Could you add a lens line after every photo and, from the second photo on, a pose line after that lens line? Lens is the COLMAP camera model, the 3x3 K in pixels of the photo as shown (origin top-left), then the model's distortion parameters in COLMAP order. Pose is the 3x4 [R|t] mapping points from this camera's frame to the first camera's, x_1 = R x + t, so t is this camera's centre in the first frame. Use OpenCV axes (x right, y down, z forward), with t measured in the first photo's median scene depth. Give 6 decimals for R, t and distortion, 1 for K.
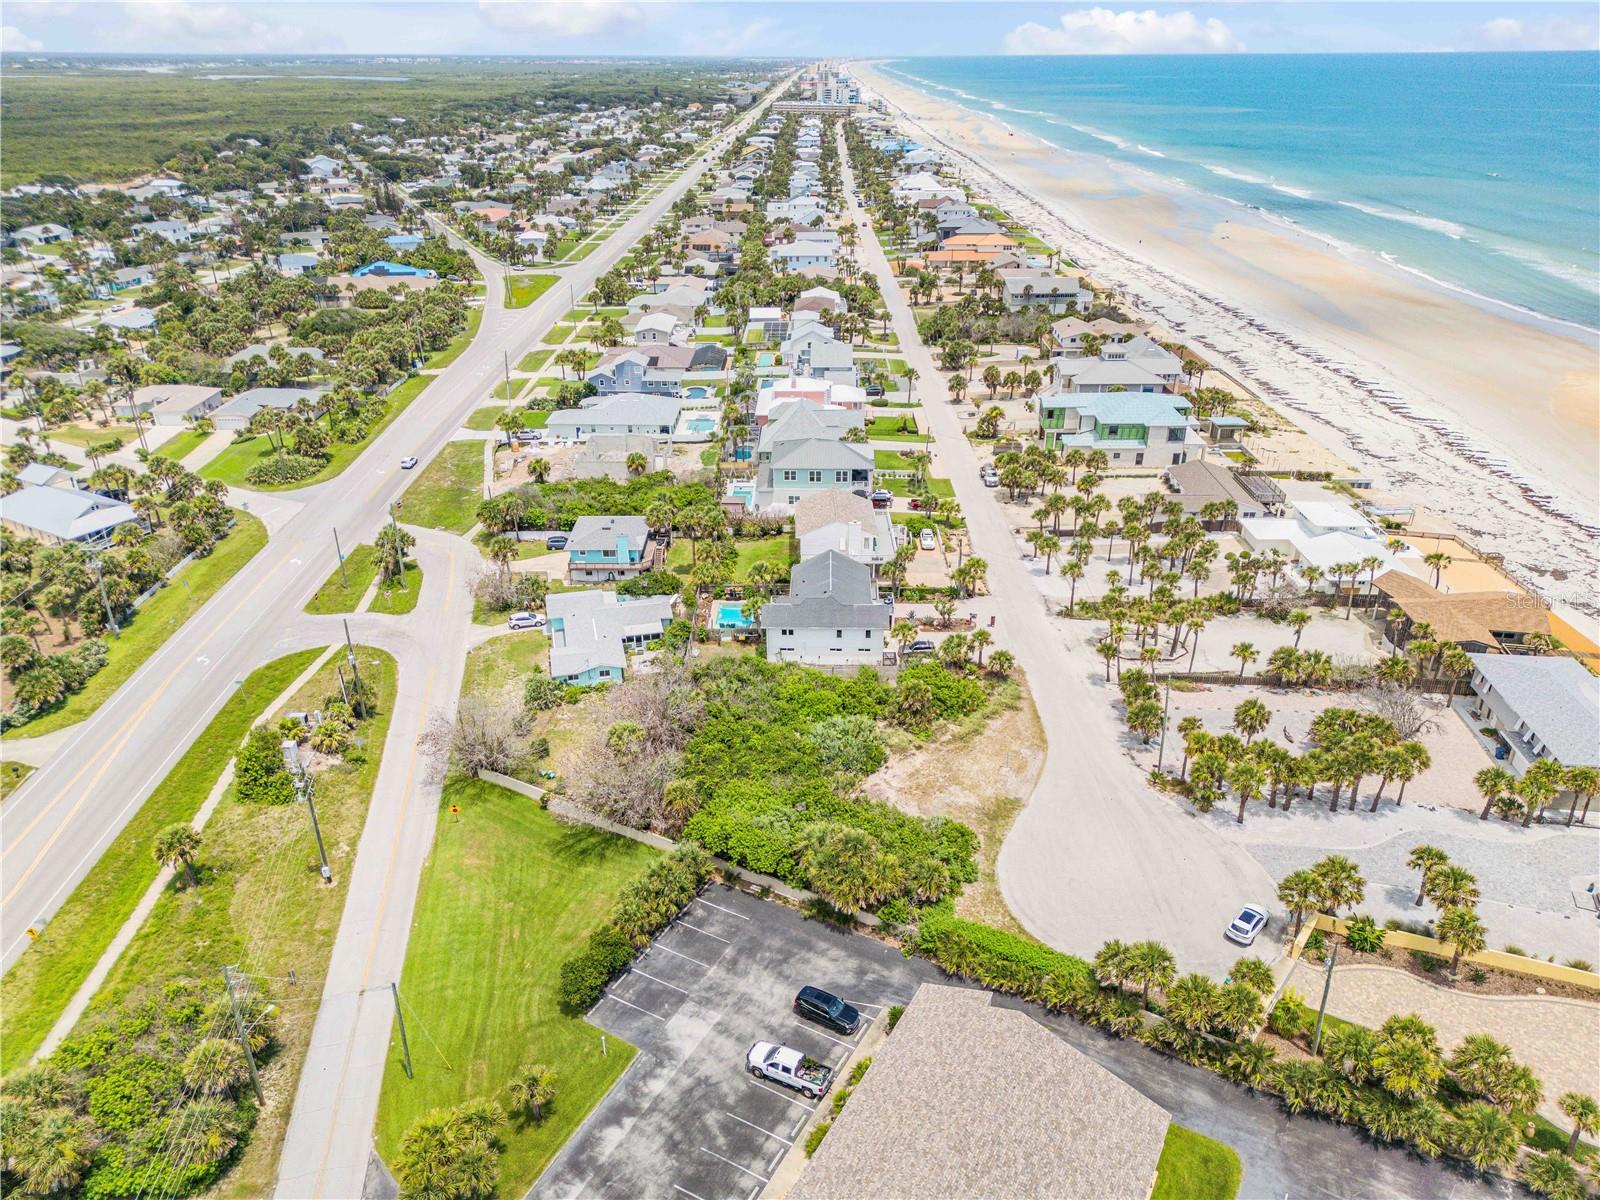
lens RADIAL K [[1123.0, 0, 800.0], [0, 1123.0, 600.0], [0, 0, 1]] dist [0.095815, -0.109717]
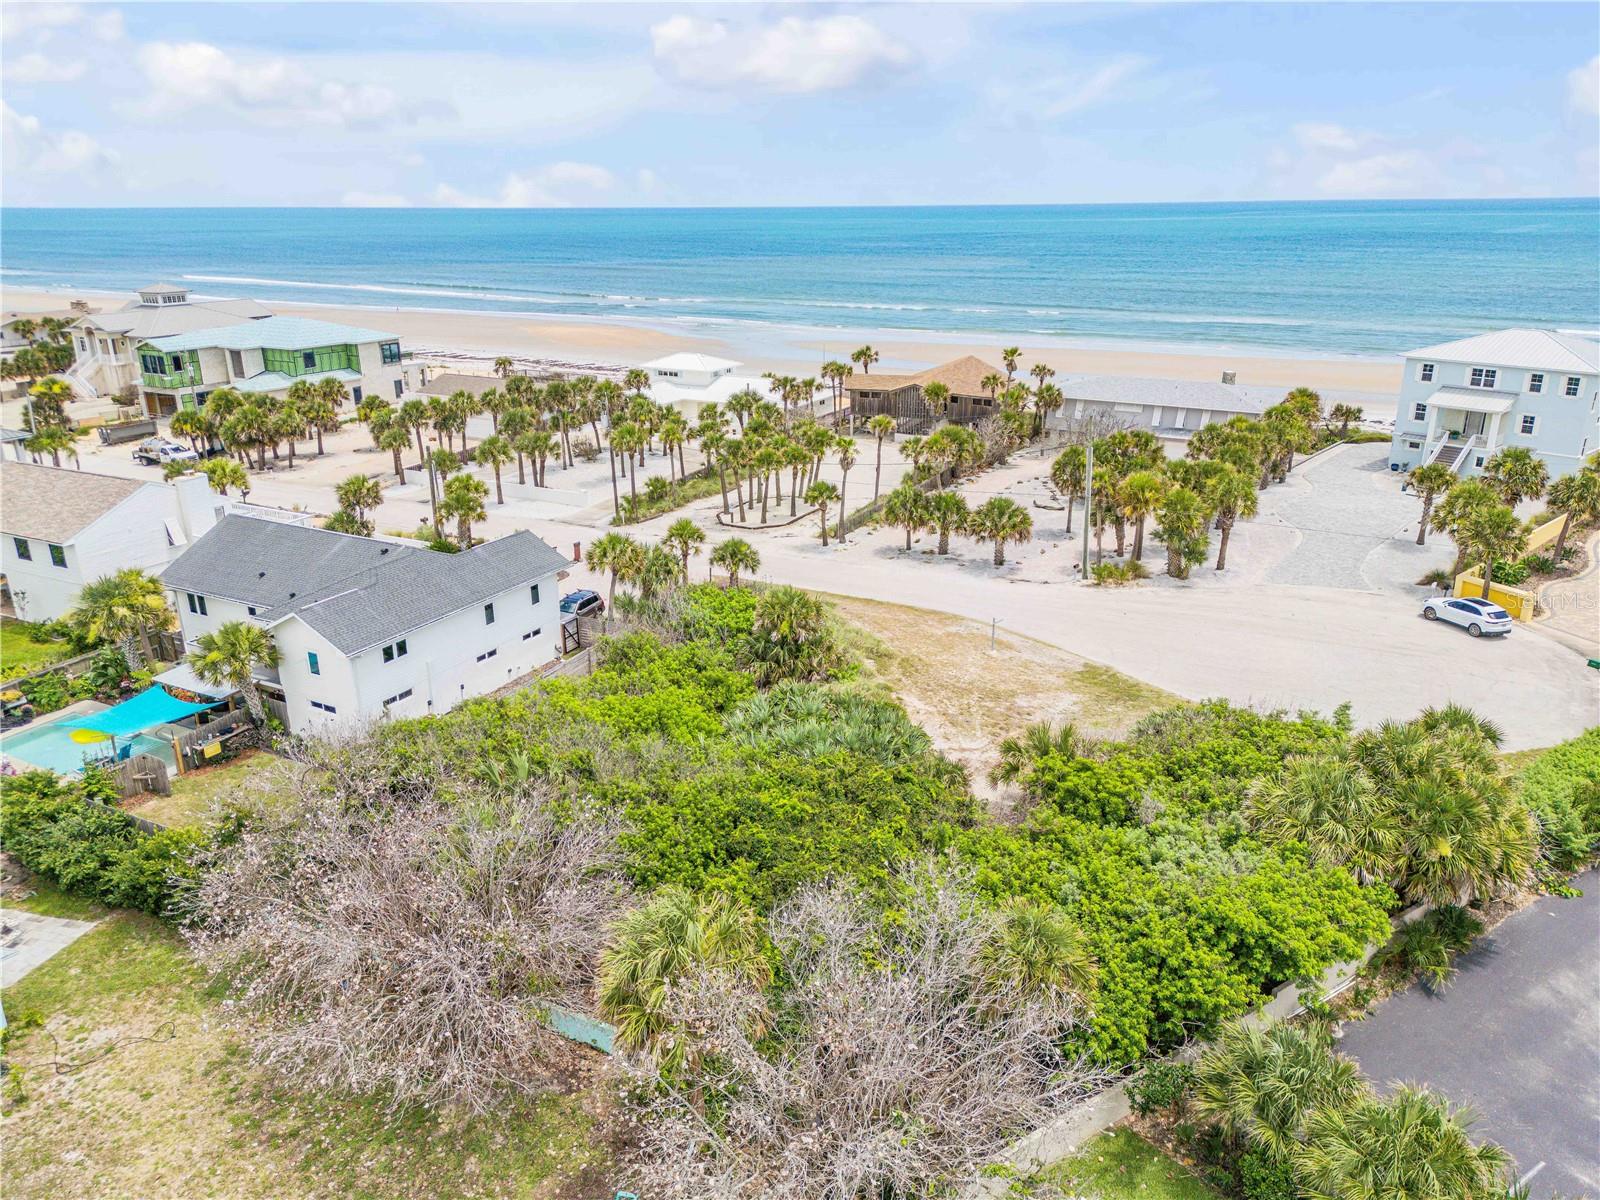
lens RADIAL K [[1115.3, 0, 800.5], [0, 1115.3, 619.2], [0, 0, 1]] dist [0.085064, -0.100514]
pose [[0.458340, -0.310397, 0.832813, -0.227693], [0.390455, 0.912089, 0.125056, 0.021011], [-0.798417, 0.267858, 0.539243, 0.570609]]
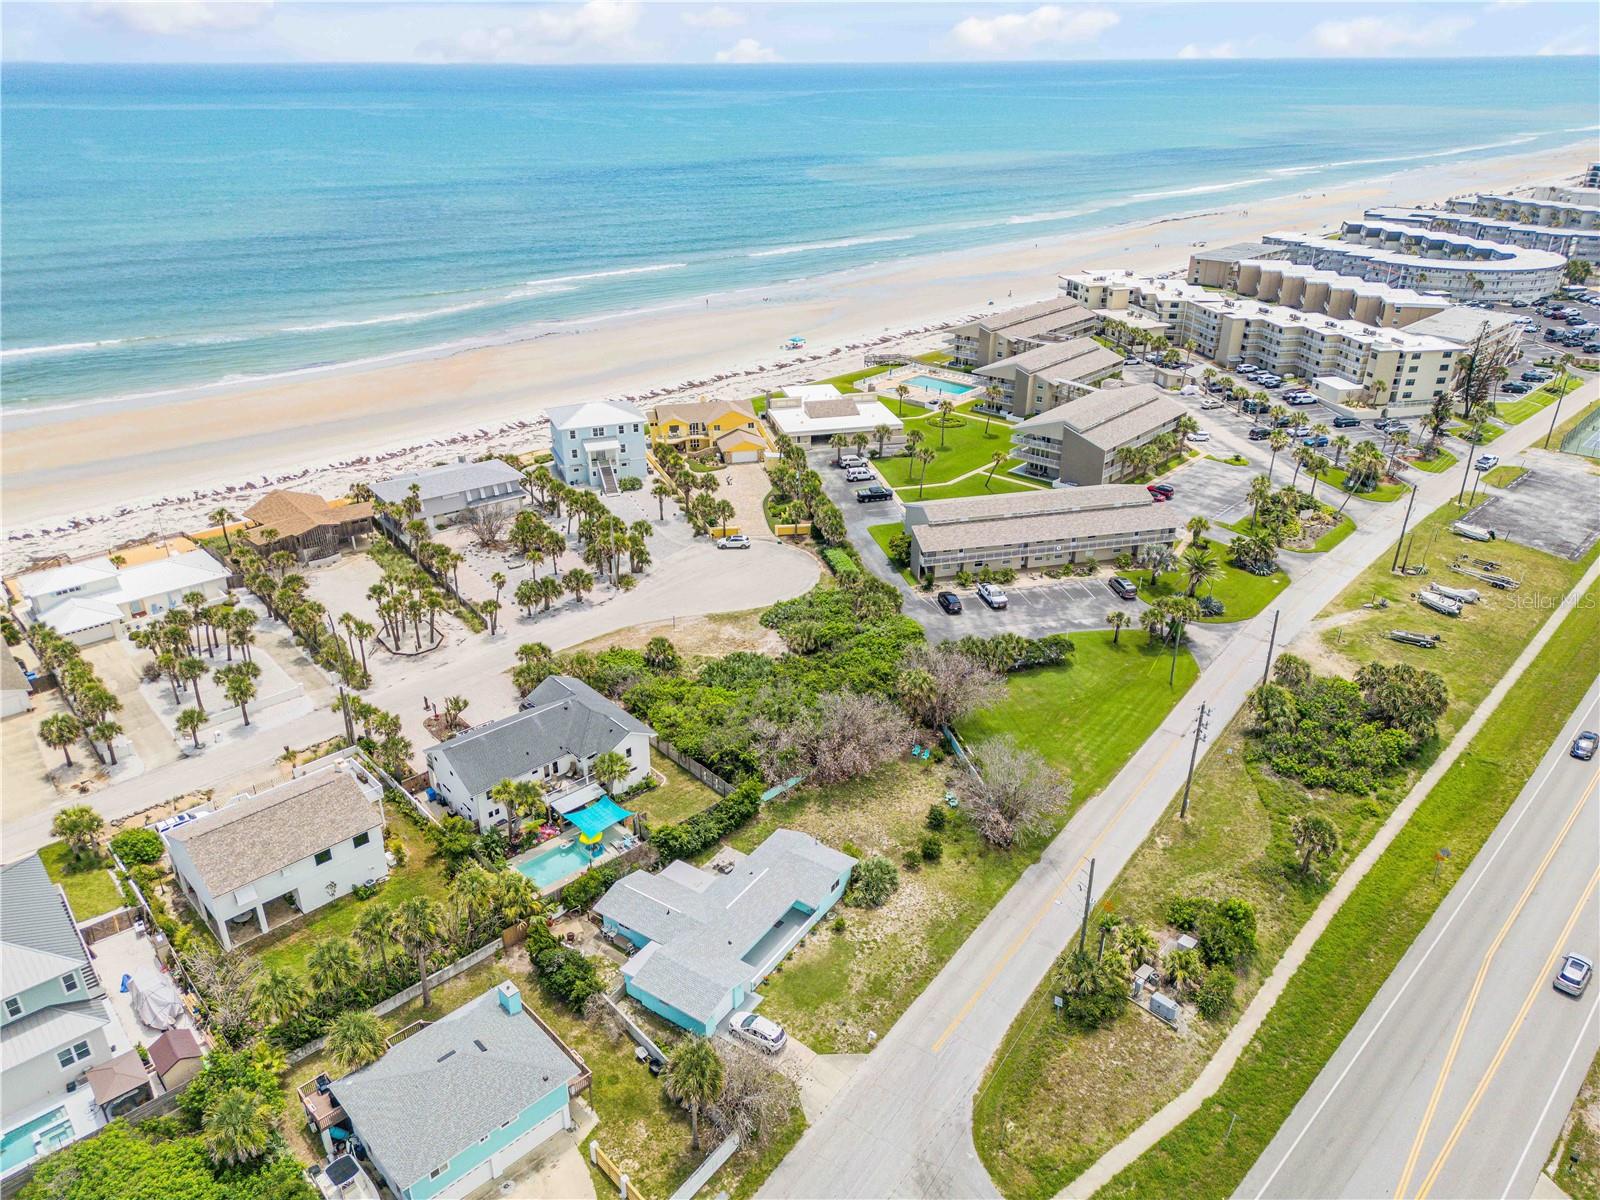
lens RADIAL K [[1123.0, 0, 800.0], [0, 1123.0, 600.0], [0, 0, 1]] dist [0.095815, -0.109717]
pose [[-0.678318, -0.313655, 0.664459, -0.536578], [0.321595, 0.686358, 0.652295, -0.471918], [-0.660652, 0.656150, -0.364699, 0.984120]]
